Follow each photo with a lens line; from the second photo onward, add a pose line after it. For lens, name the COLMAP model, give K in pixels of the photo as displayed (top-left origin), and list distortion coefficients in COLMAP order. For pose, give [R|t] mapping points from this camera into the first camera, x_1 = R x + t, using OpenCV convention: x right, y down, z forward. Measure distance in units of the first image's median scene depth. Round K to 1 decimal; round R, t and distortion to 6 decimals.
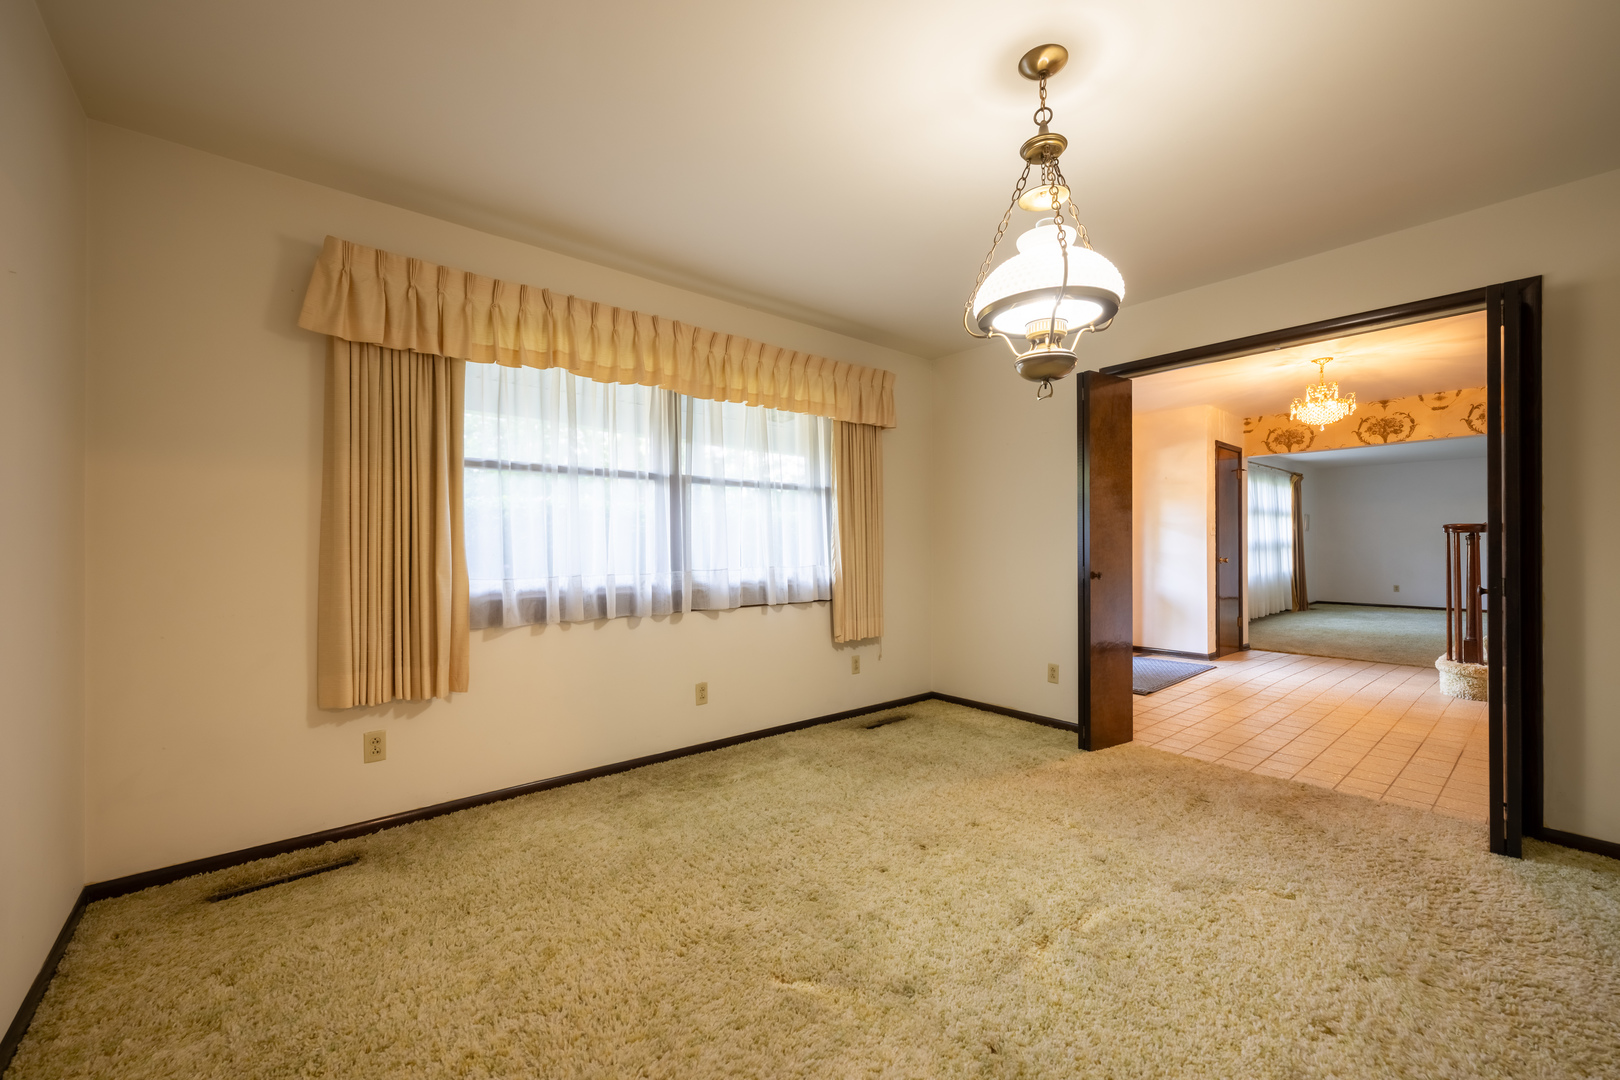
lens RADIAL K [[648.0, 0, 796.1], [0, 648.0, 543.3], [0, 0, 1]] dist [-0.002514, 0.000541]
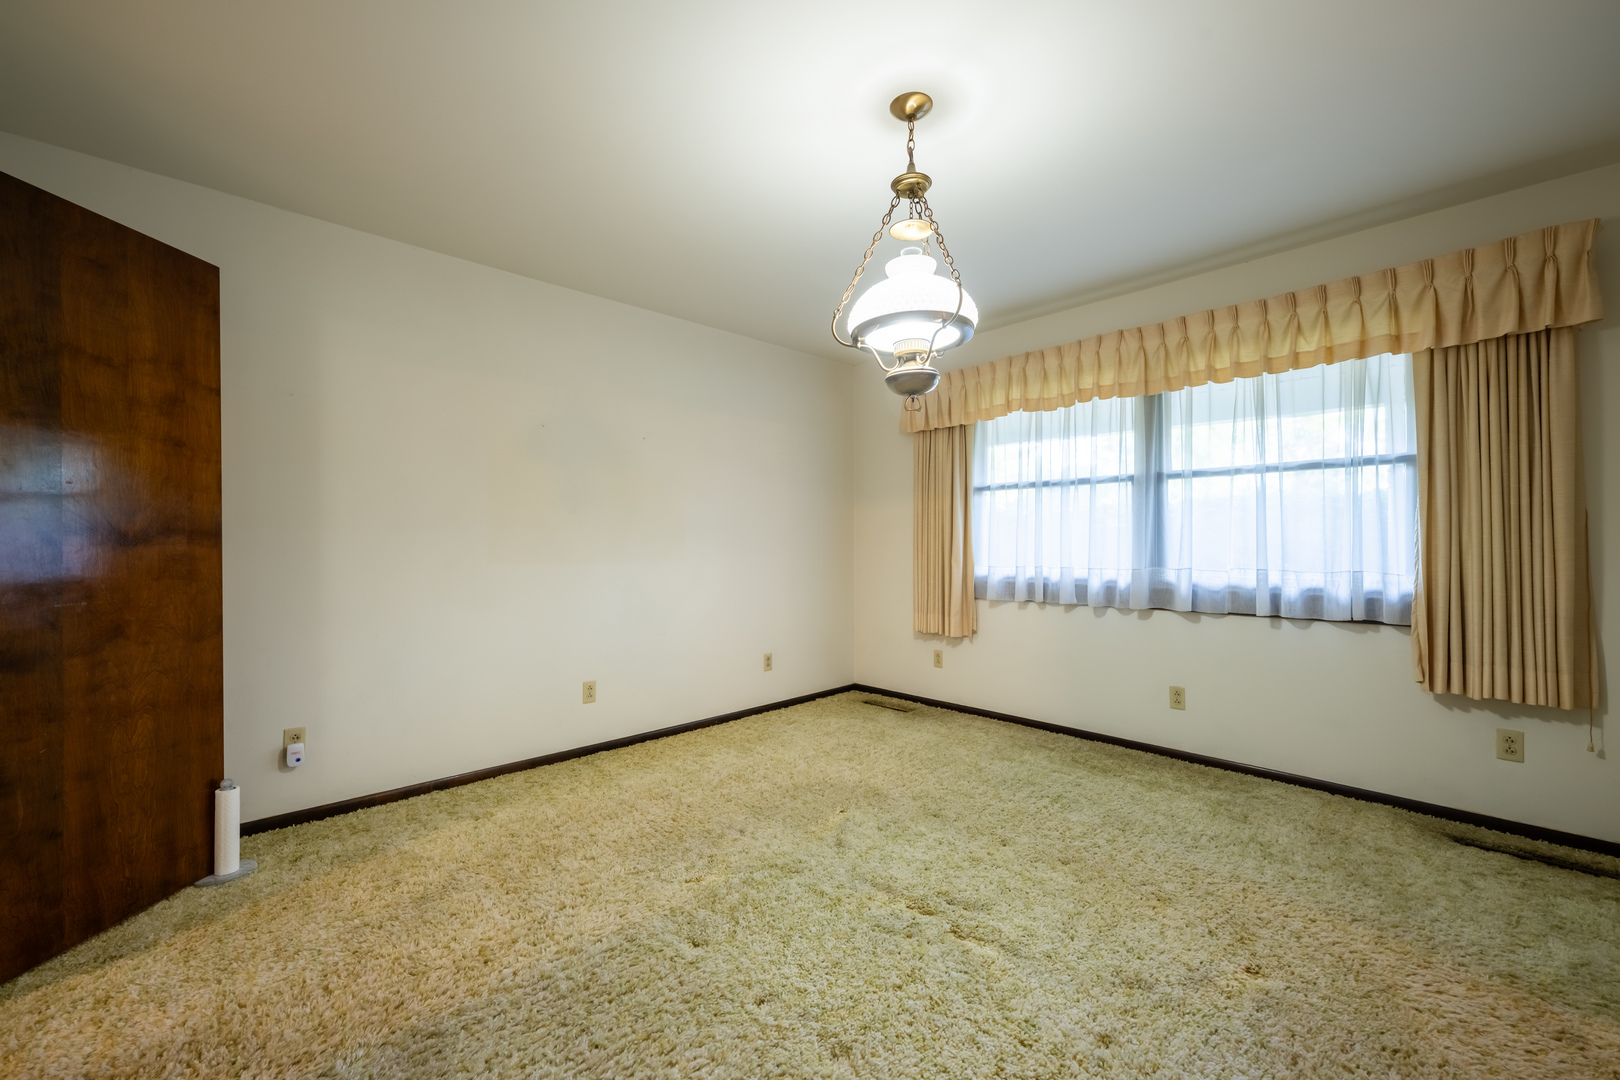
lens RADIAL K [[648.0, 0, 808.8], [0, 648.0, 532.5], [0, 0, 1]] dist [-0.002514, 0.000541]
pose [[0.059915, -0.018281, -0.998036, 0.811777], [0.002703, 0.999832, -0.018151, 0.004107], [0.998200, -0.001611, 0.059954, 0.417100]]
